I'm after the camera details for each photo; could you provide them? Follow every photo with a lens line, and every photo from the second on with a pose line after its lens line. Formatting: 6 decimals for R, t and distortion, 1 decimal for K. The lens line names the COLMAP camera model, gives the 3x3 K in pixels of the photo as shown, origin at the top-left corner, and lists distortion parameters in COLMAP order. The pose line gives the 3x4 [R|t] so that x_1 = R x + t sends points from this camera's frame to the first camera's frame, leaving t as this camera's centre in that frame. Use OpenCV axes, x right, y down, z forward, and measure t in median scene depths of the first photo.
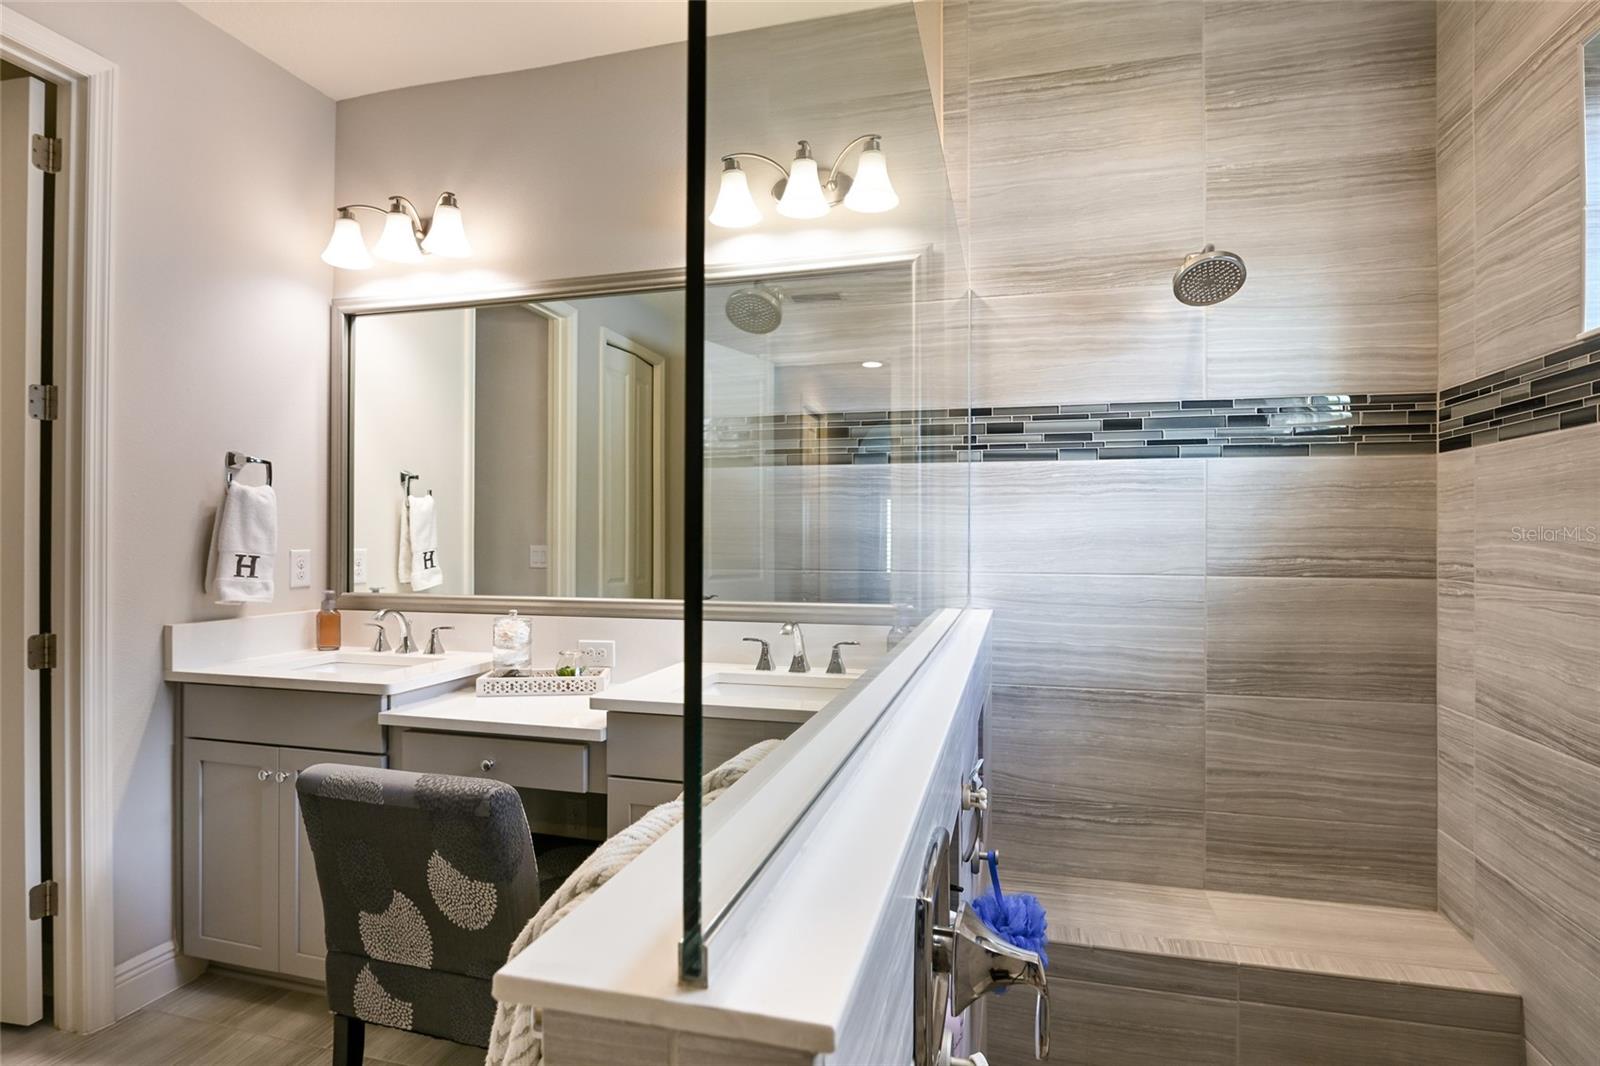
lens RADIAL K [[804.0, 0, 799.7], [0, 804.0, 536.5], [0, 0, 1]] dist [-0.010568, 0.000185]
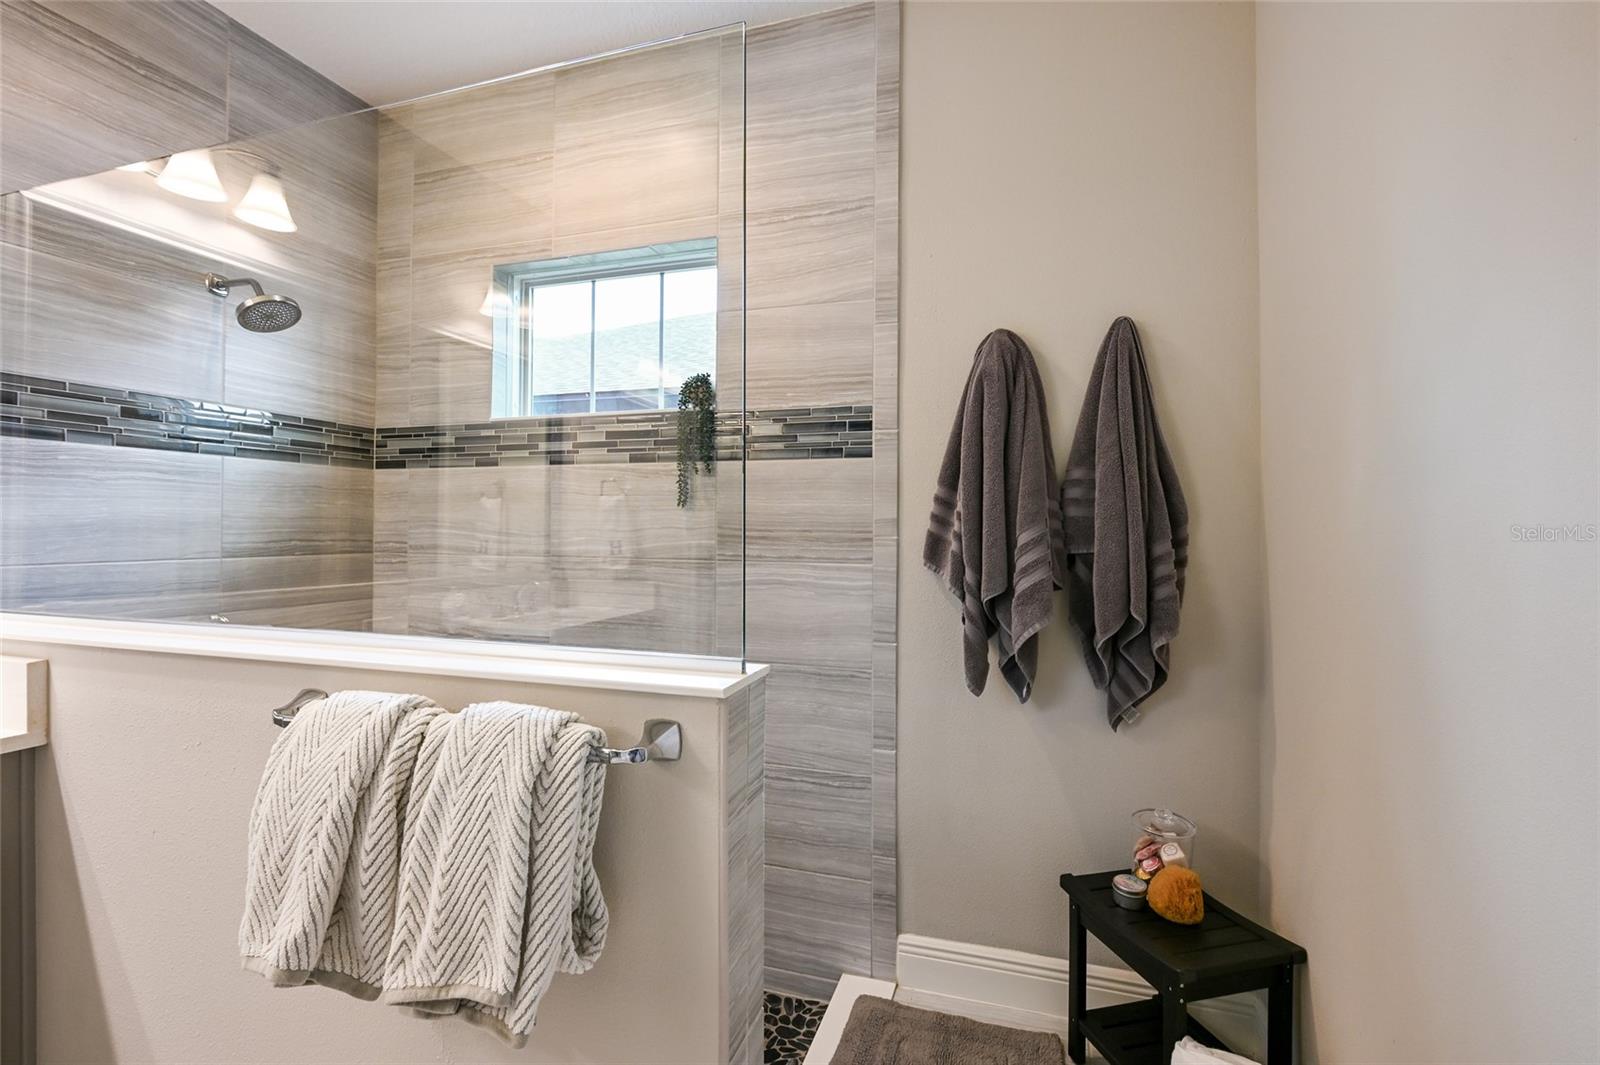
lens RADIAL K [[727.9, 0, 803.4], [0, 727.9, 523.1], [0, 0, 1]] dist [-0.002597, 0.000100]
pose [[0.056311, 0.003139, 0.998408, -0.475336], [-0.005784, 0.999979, -0.002818, -0.003163], [-0.998397, -0.005616, 0.056328, 0.107080]]
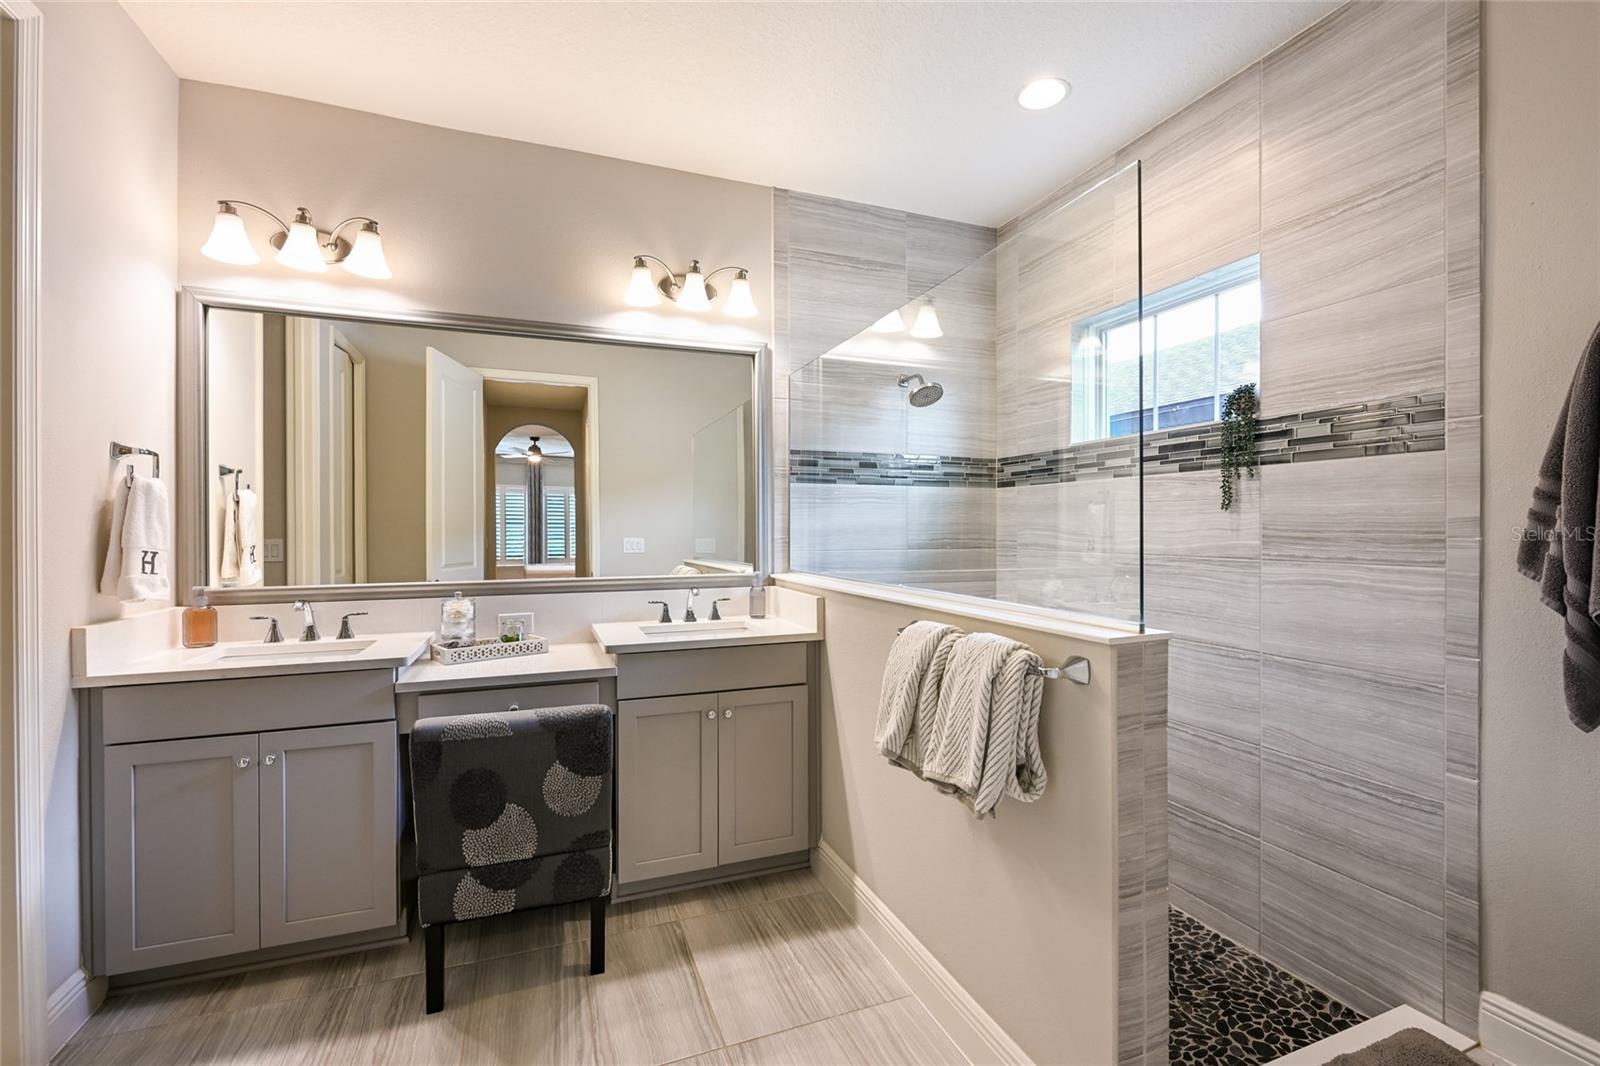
lens RADIAL K [[687.2, 0, 800.0], [0, 687.2, 533.0], [0, 0, 1]] dist [-0.000739, -0.000028]
pose [[0.810520, -0.007356, 0.585665, -0.611245], [0.003056, 0.999961, 0.008330, -0.003128], [-0.585704, -0.004962, 0.810510, -0.141947]]
